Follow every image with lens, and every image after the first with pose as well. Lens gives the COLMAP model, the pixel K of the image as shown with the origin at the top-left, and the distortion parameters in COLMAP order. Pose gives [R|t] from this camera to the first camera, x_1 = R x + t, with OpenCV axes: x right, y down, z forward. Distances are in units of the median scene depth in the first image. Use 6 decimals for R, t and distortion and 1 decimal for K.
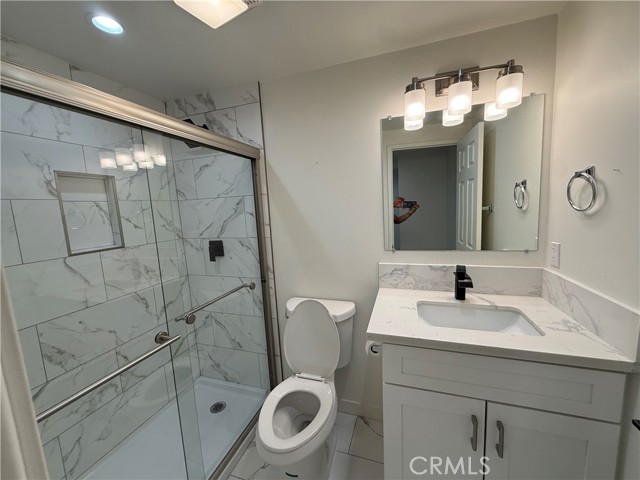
lens RADIAL K [[255.5, 0, 322.1], [0, 255.5, 240.7], [0, 0, 1]] dist [-0.000923, -0.000240]
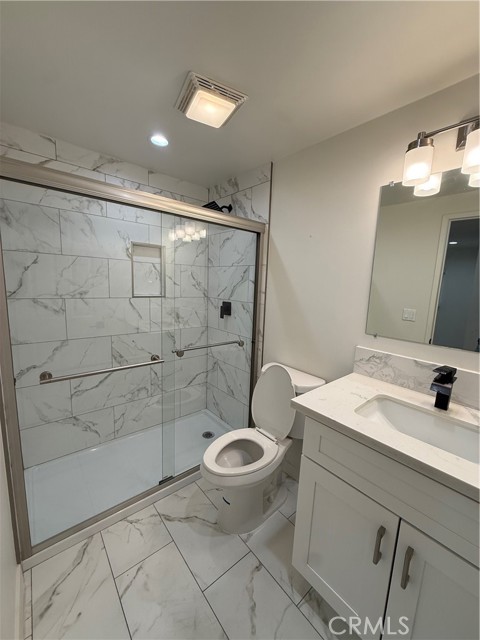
lens RADIAL K [[255.5, 0, 239.6], [0, 255.5, 322.7], [0, 0, 1]] dist [-0.000923, -0.000240]
pose [[0.849941, 0.165339, -0.500263, 0.309191], [-0.151166, 0.986092, 0.069078, 0.005588], [0.504727, 0.016910, 0.863113, -0.007973]]
